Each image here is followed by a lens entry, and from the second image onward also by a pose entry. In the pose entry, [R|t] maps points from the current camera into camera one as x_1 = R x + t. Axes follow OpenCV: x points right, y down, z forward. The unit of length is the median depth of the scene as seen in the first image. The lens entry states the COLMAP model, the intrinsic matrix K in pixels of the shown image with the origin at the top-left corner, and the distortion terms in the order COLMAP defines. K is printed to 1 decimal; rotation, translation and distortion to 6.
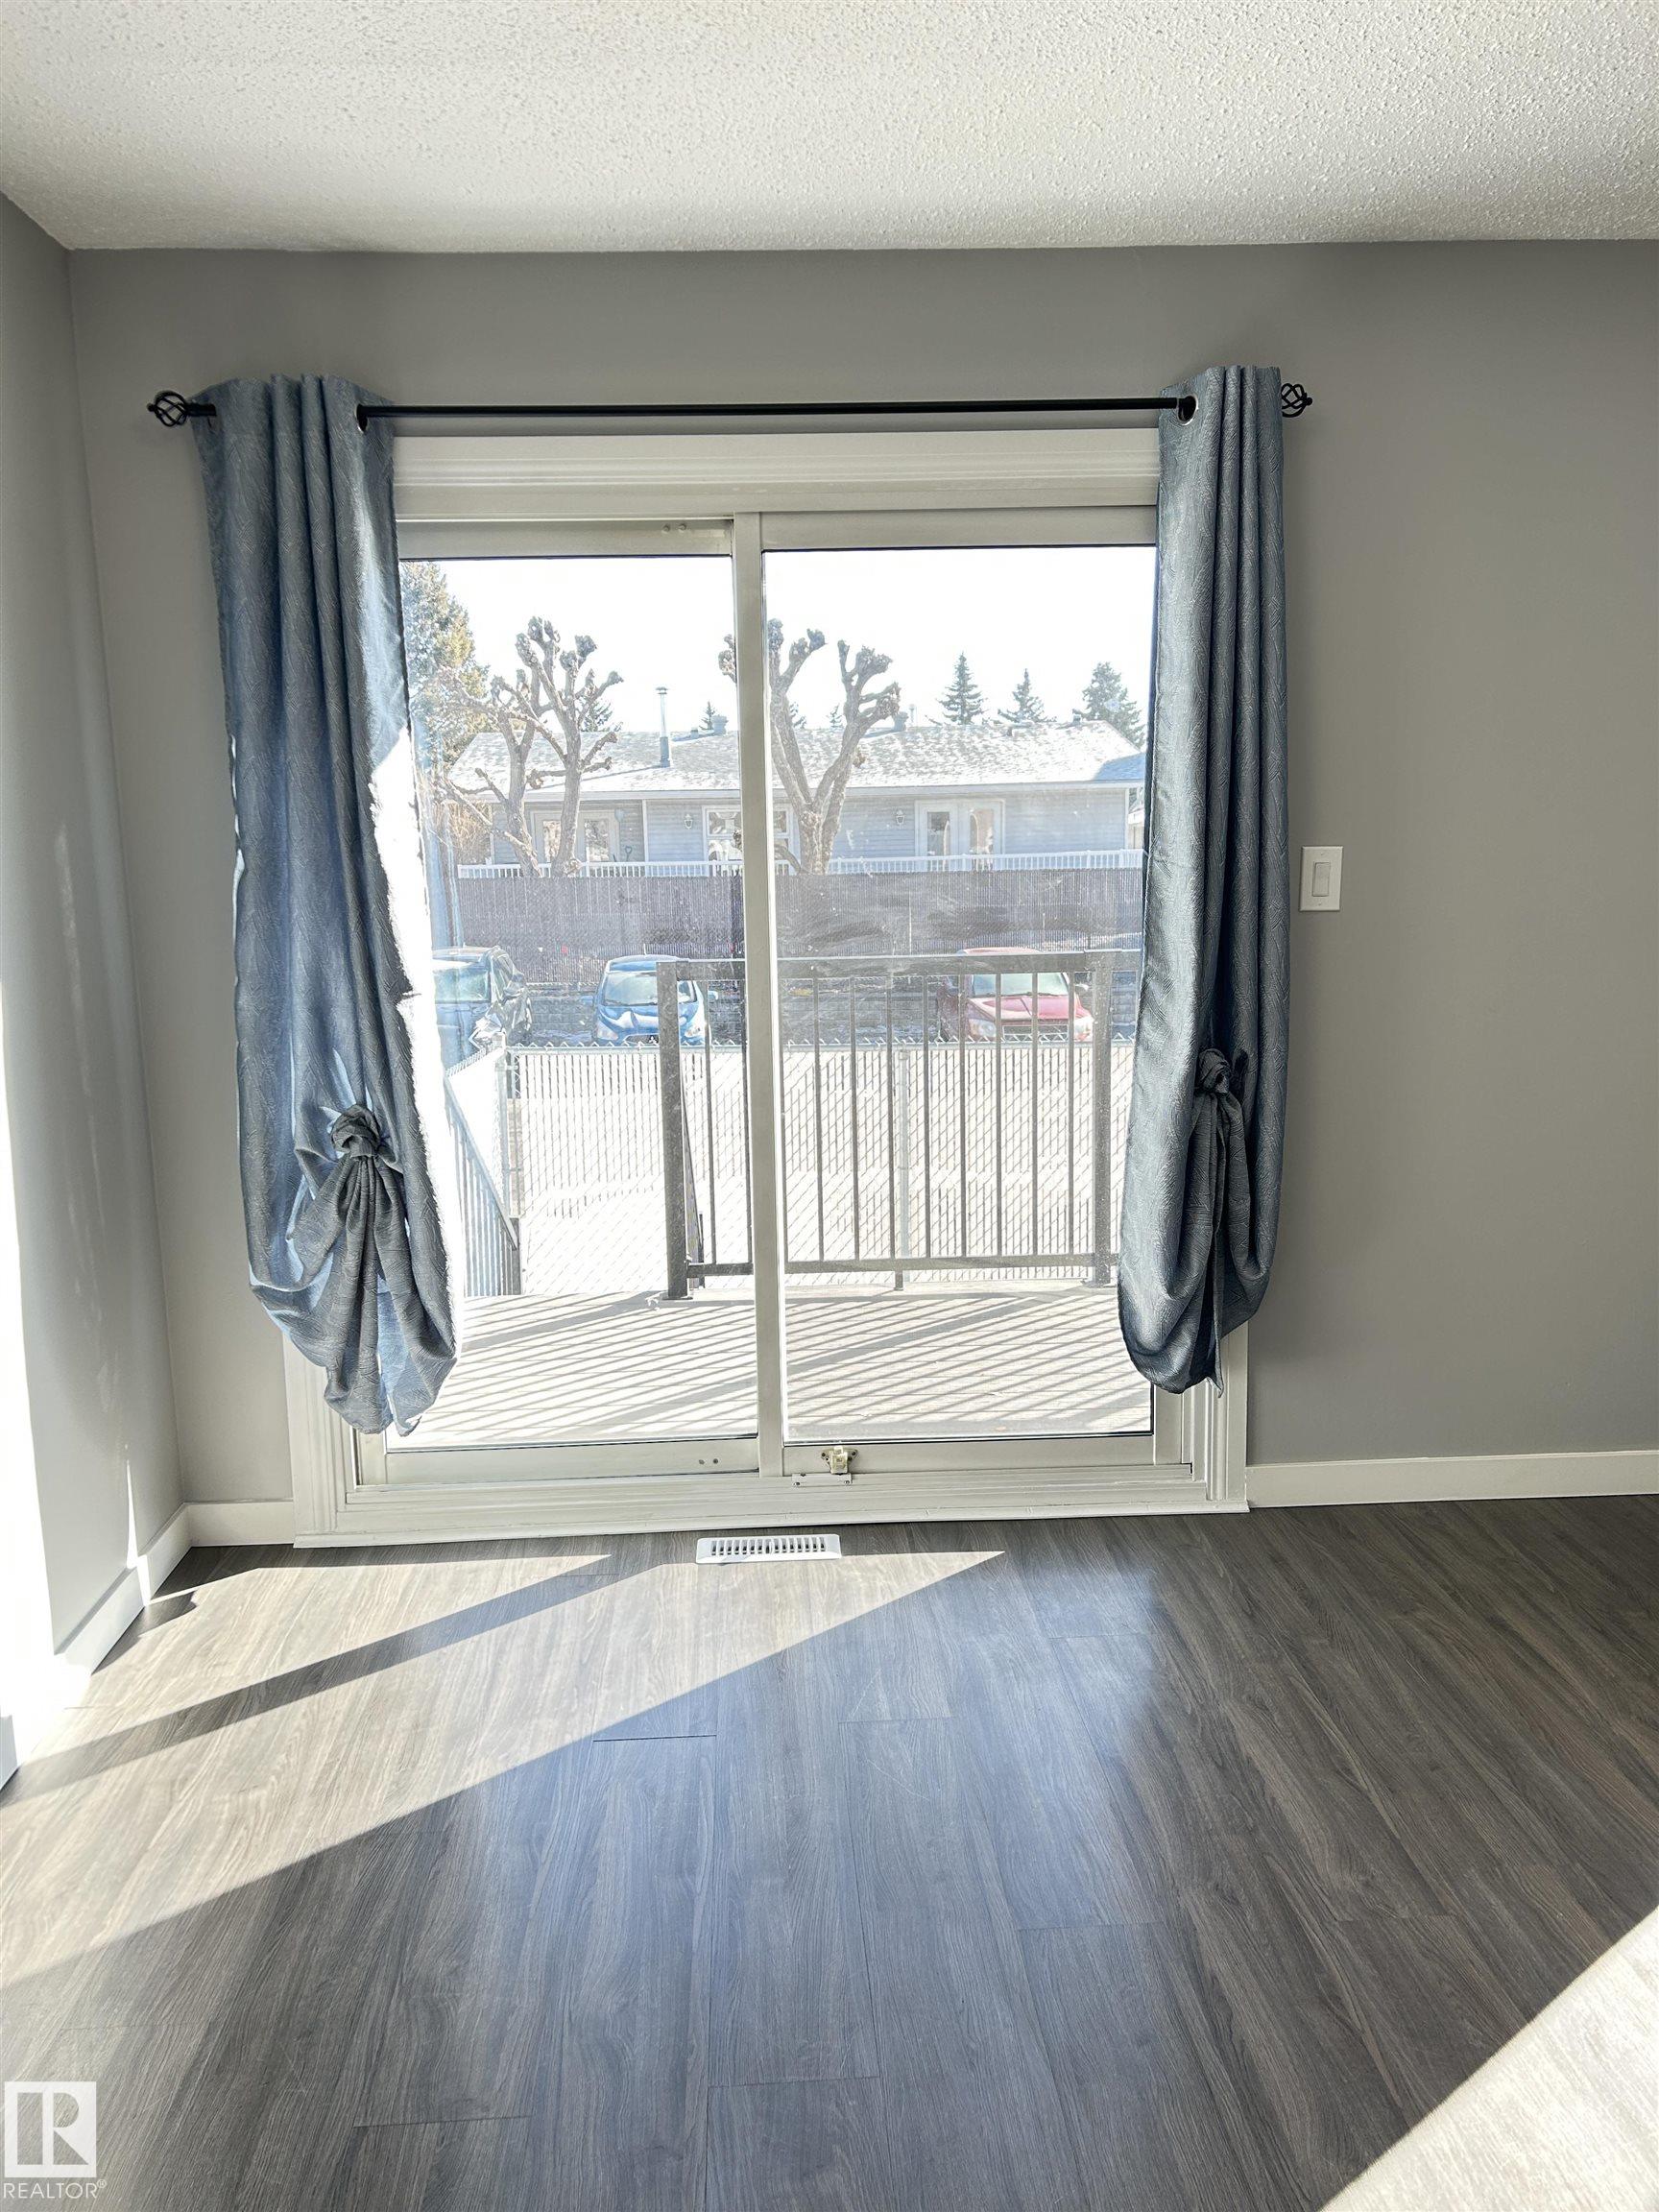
lens RADIAL K [[1647.5, 0, 829.5], [0, 1647.5, 1106.0], [0, 0, 1]] dist [0.061947, -0.036875]
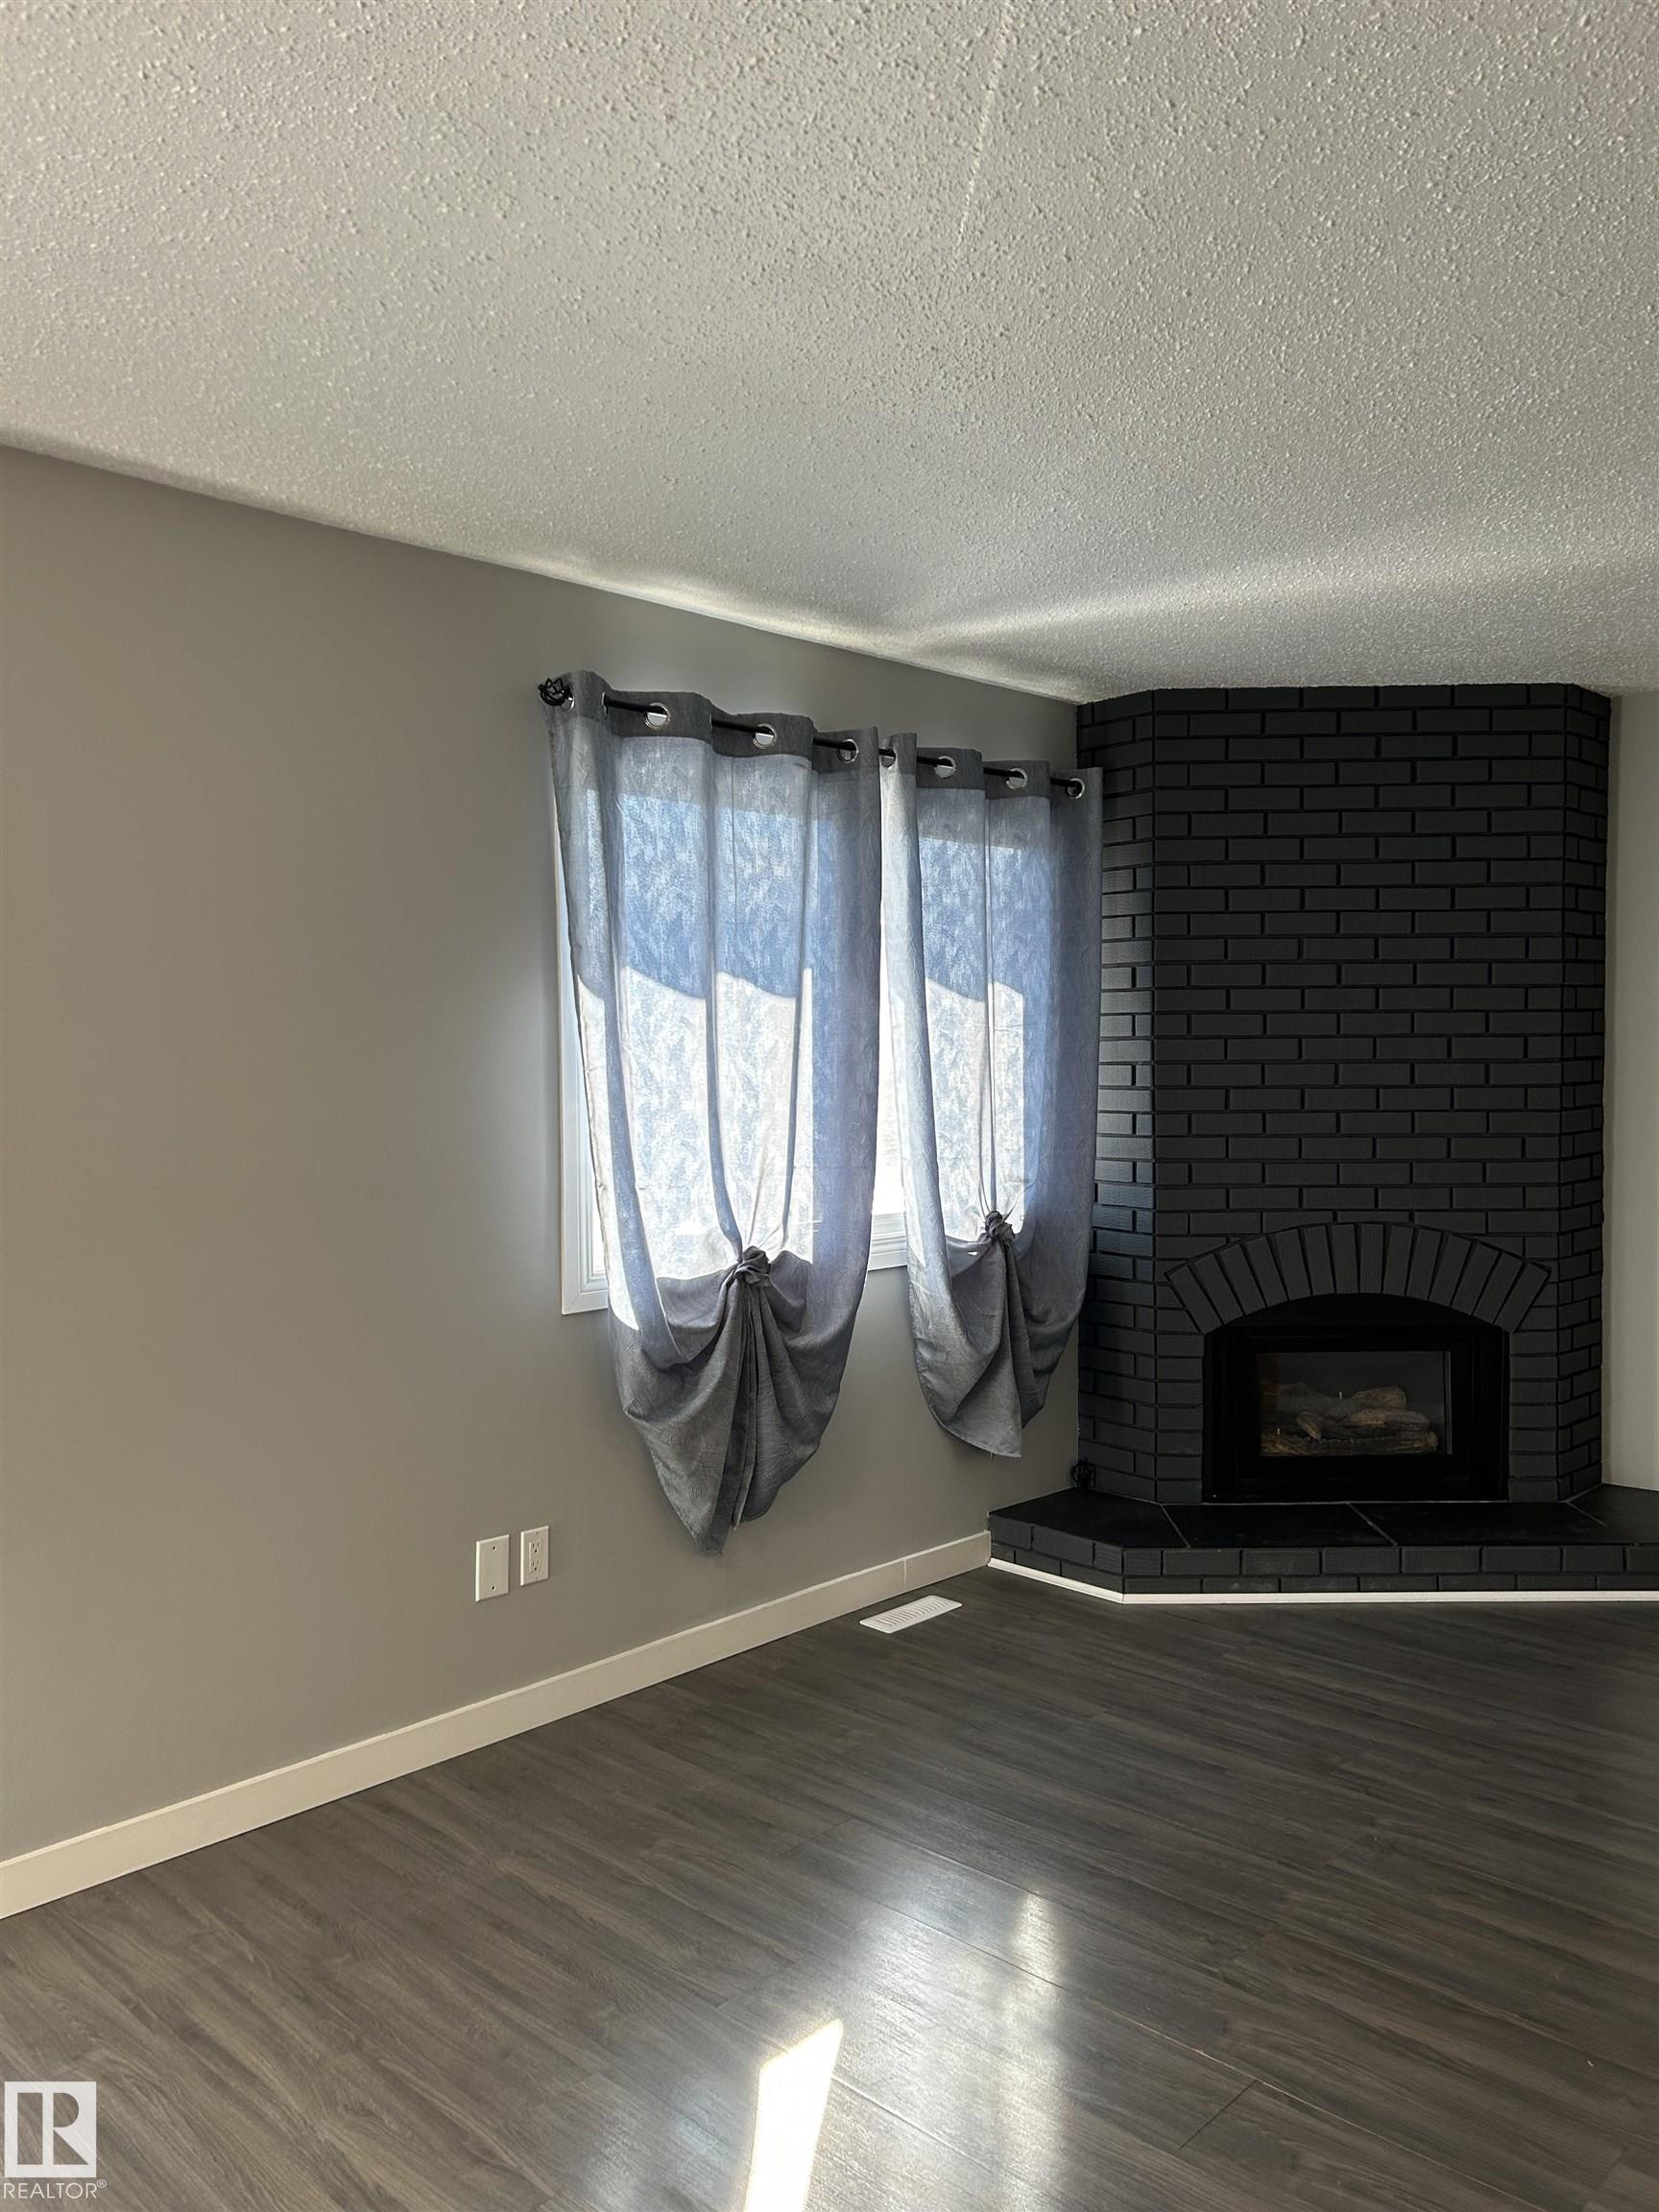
lens RADIAL K [[1647.5, 0, 829.5], [0, 1647.5, 1106.0], [0, 0, 1]] dist [0.061947, -0.036875]
pose [[0.737520, -0.006630, 0.675293, 0.067583], [0.098035, 0.990410, -0.097346, -0.035510], [-0.668172, 0.137997, 0.731097, 0.099549]]
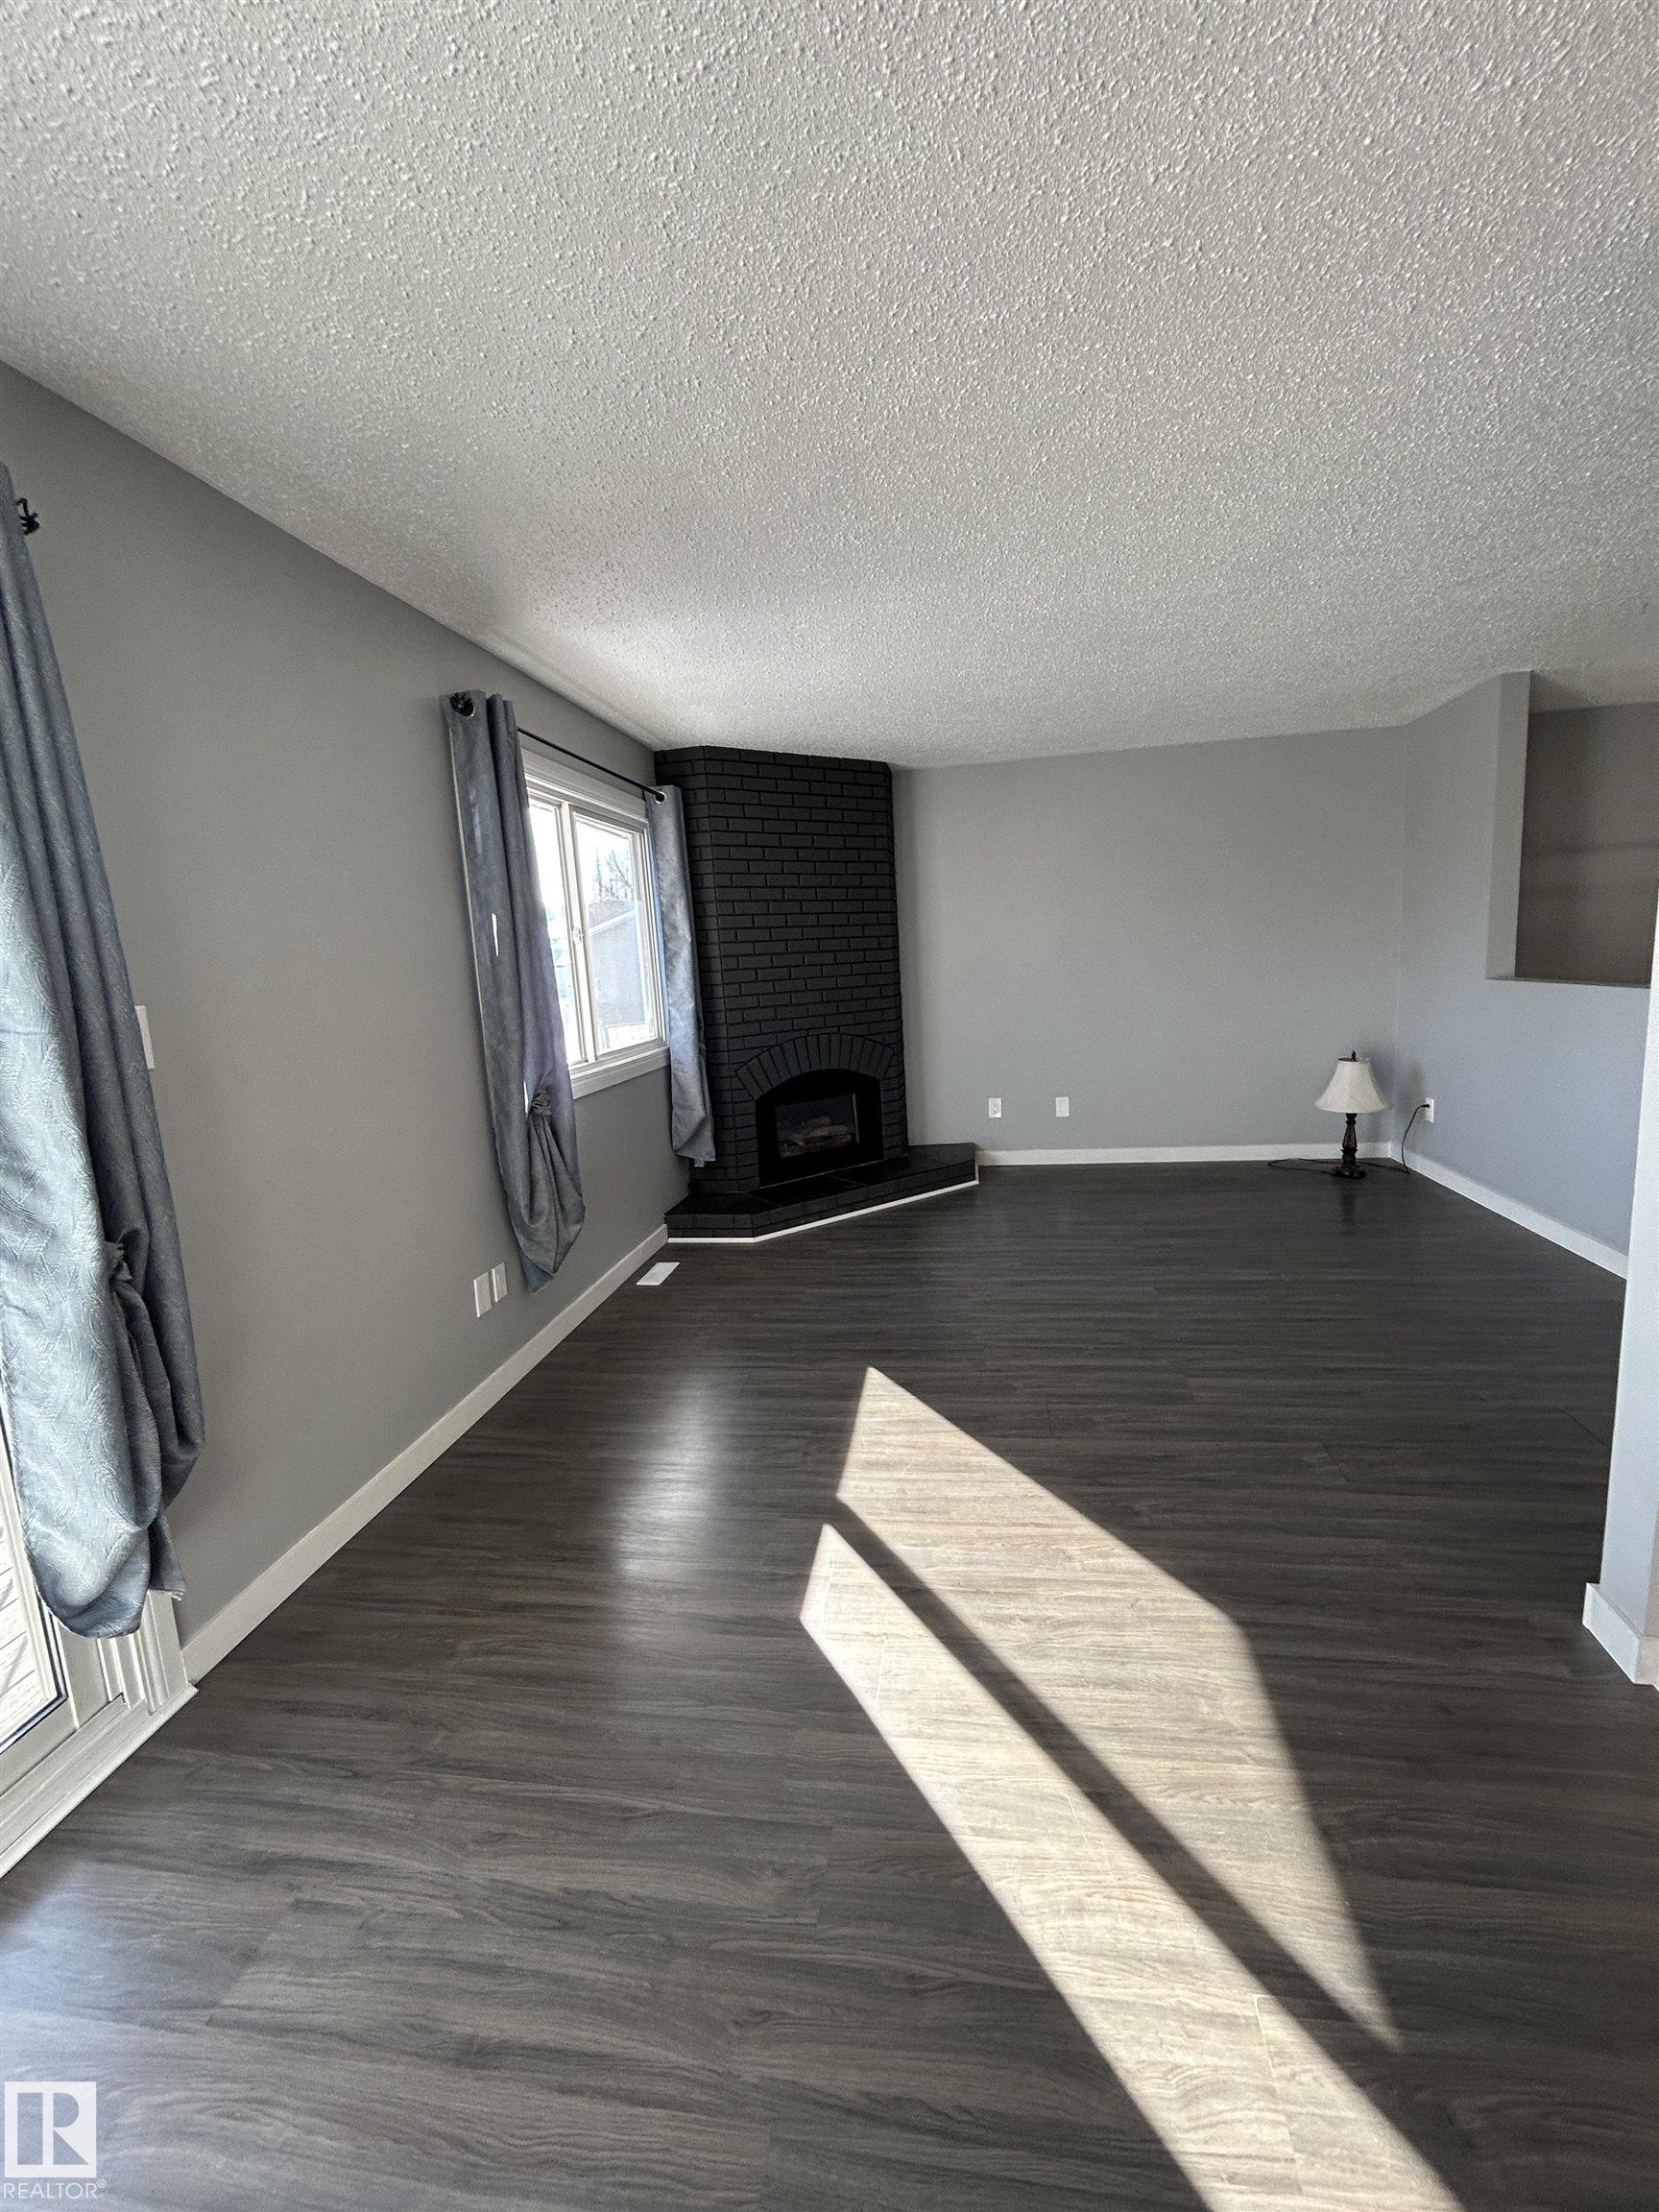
lens RADIAL K [[895.2, 0, 829.6], [0, 895.2, 1095.2], [0, 0, 1]] dist [0.000965, -0.000090]
pose [[0.216330, -0.142015, 0.965936, -0.137288], [0.202624, 0.974353, 0.097873, -0.078604], [-0.955063, 0.174549, 0.239558, 0.522275]]
